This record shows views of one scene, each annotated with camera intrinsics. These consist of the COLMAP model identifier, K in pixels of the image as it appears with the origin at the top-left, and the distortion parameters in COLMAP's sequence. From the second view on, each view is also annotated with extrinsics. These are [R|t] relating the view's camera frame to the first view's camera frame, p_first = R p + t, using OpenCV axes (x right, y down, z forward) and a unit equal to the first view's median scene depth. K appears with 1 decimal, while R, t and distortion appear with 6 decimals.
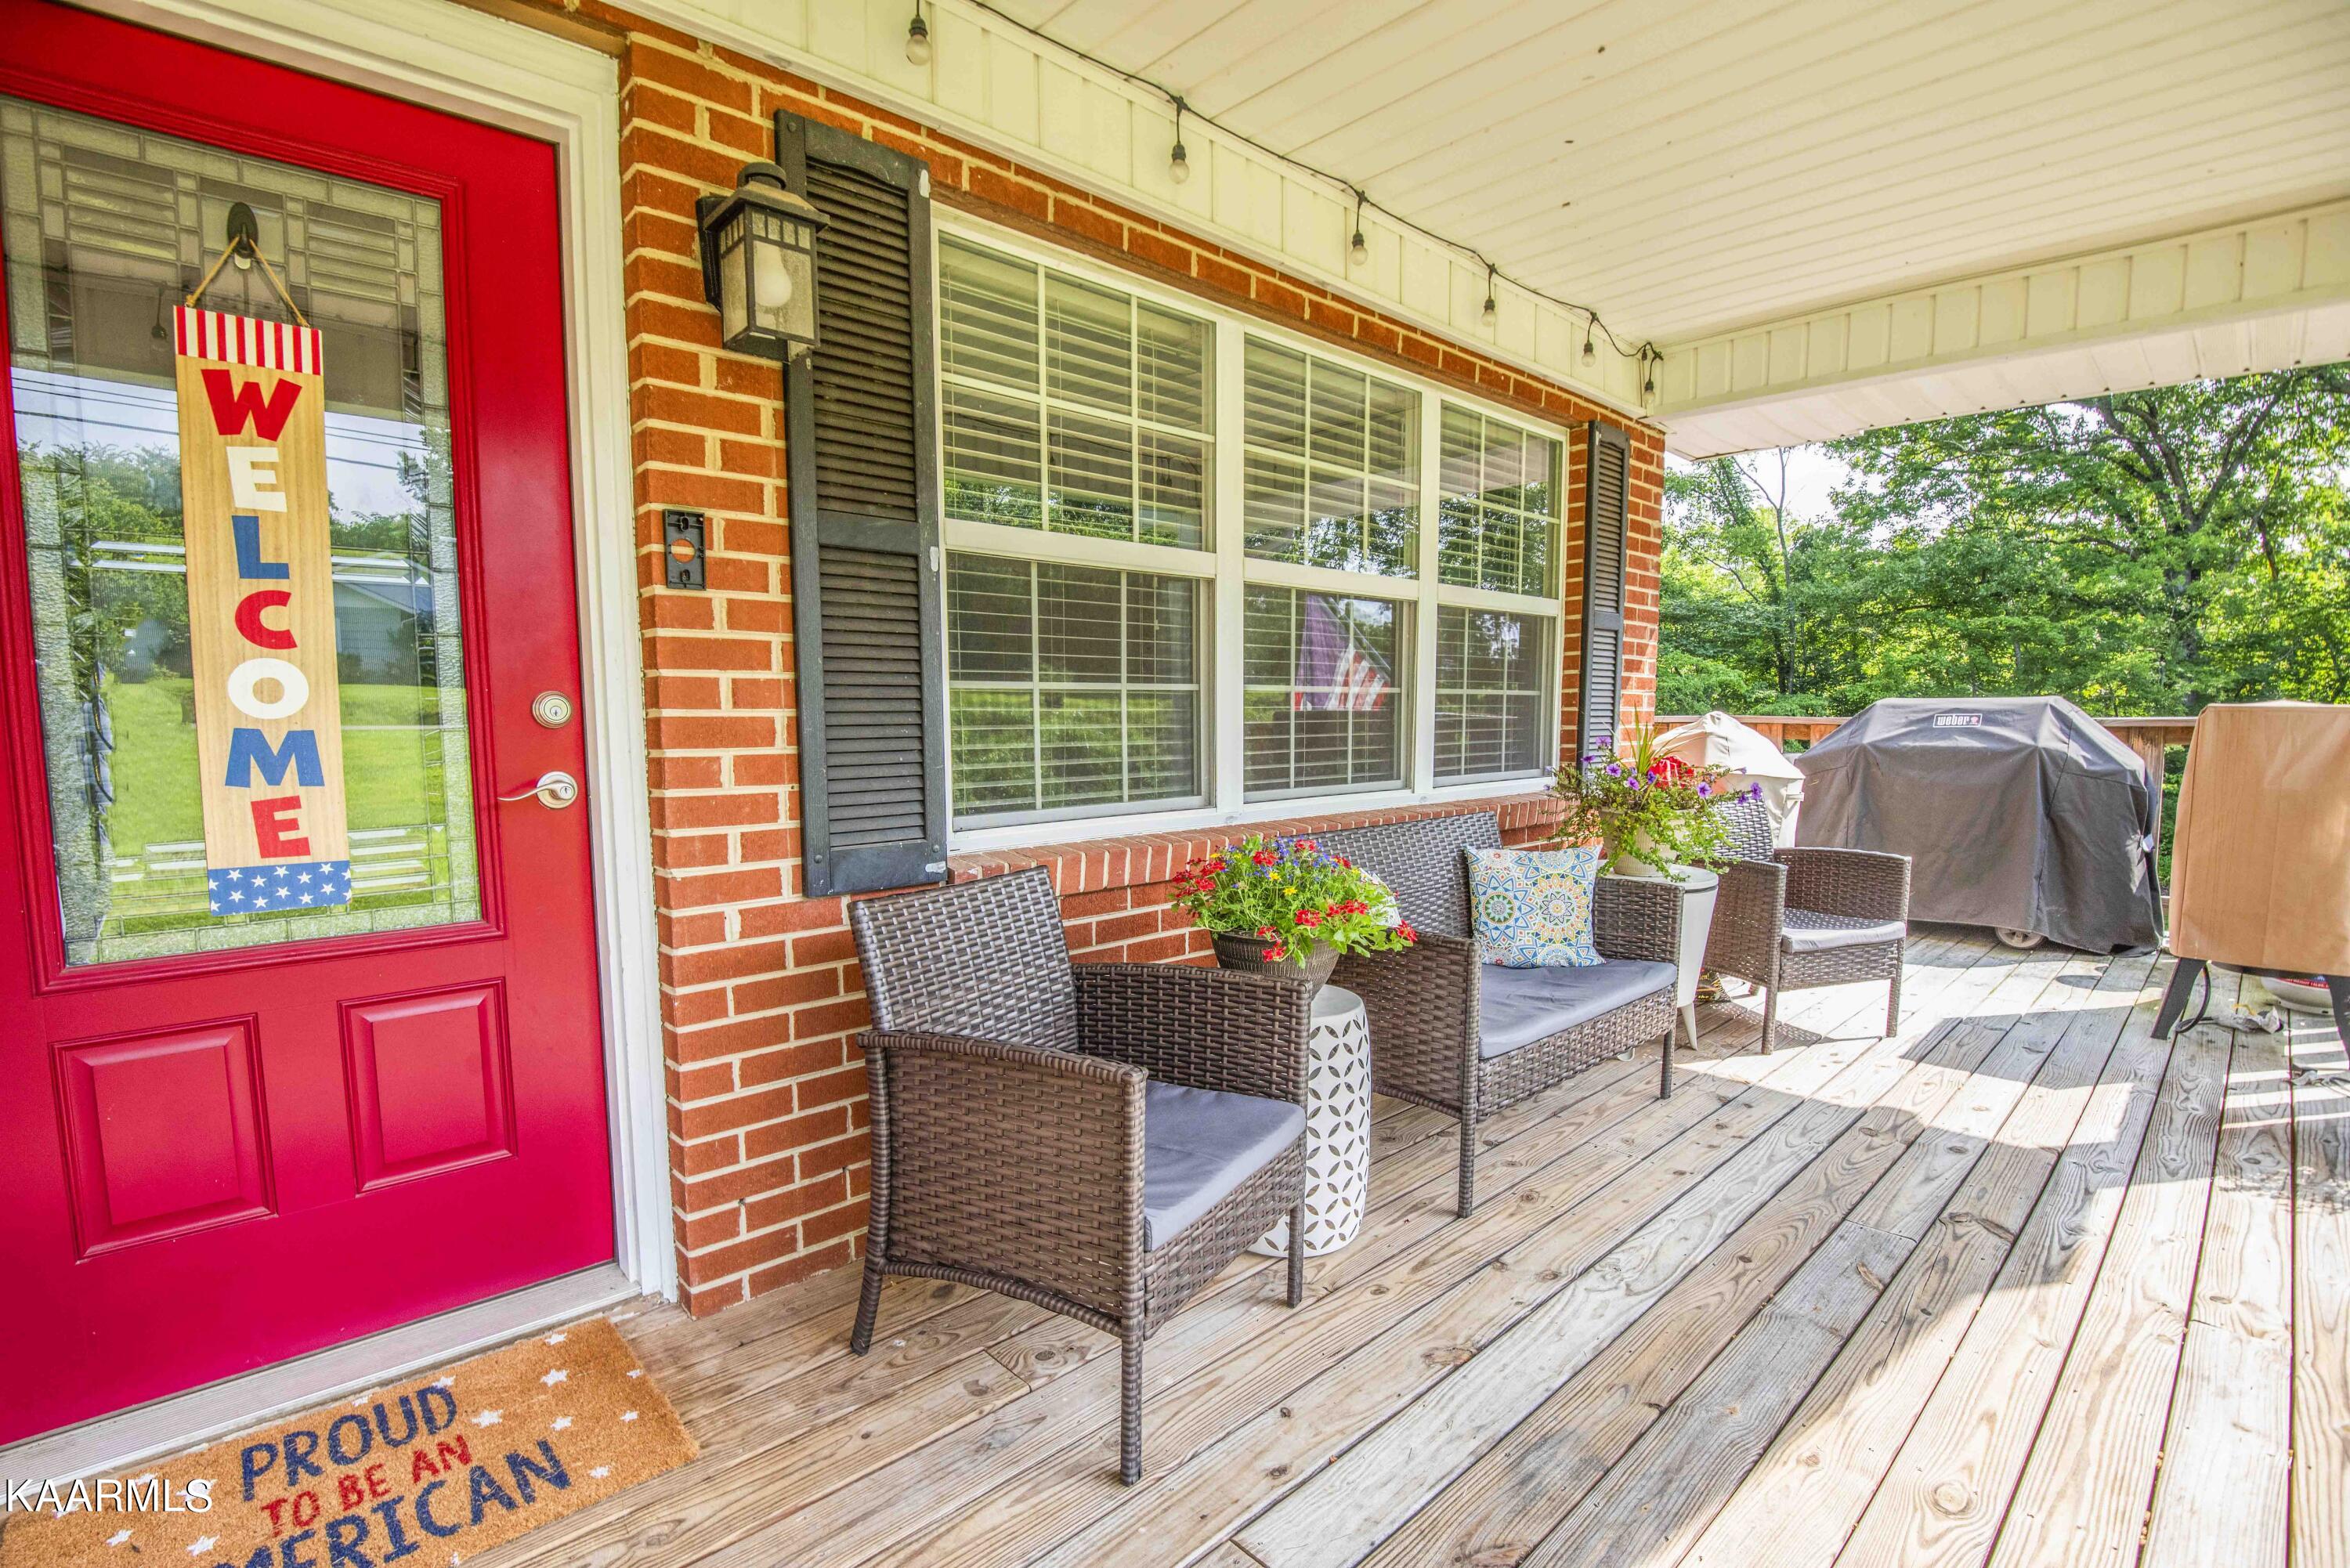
lens RADIAL K [[1075.2, 0, 1157.0], [0, 1075.2, 813.8], [0, 0, 1]] dist [-0.009605, -0.014107]
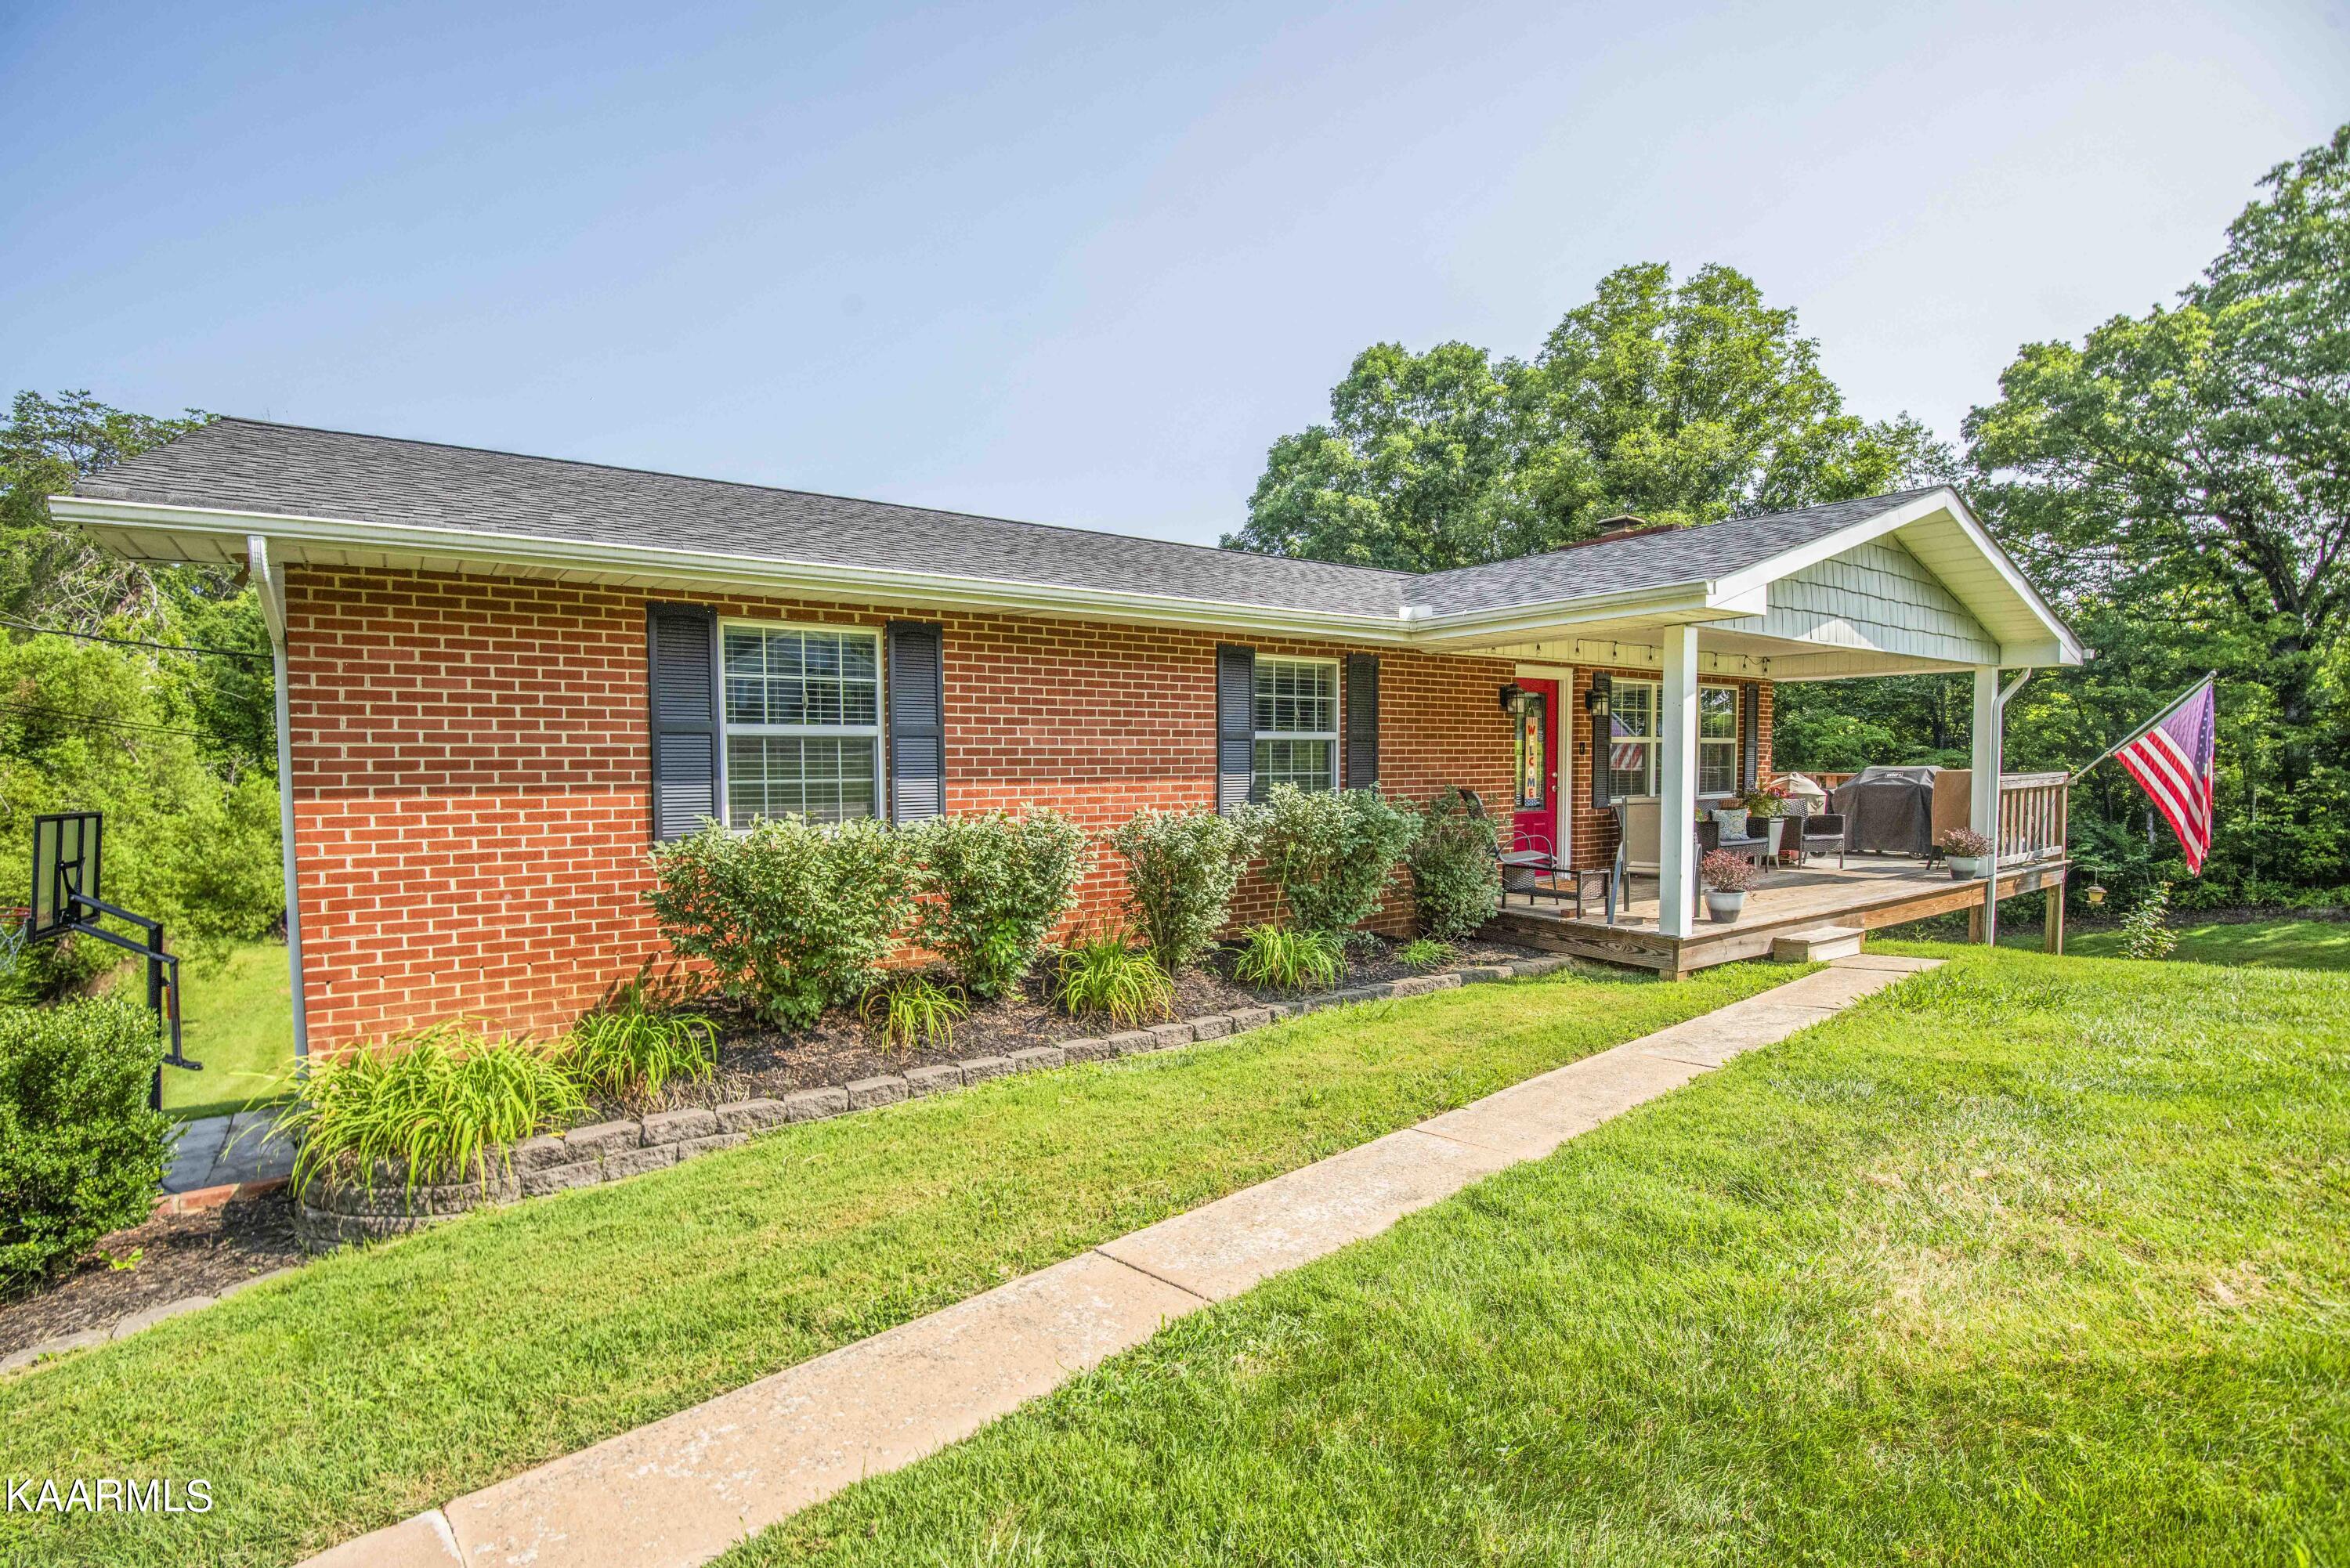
lens RADIAL K [[1075.2, 0, 1157.0], [0, 1075.2, 813.8], [0, 0, 1]] dist [-0.009605, -0.014107]
pose [[0.990145, 0.002918, -0.140018, -0.853671], [-0.009426, 0.998904, -0.045836, 0.181268], [0.139731, 0.046704, 0.989087, -2.297820]]
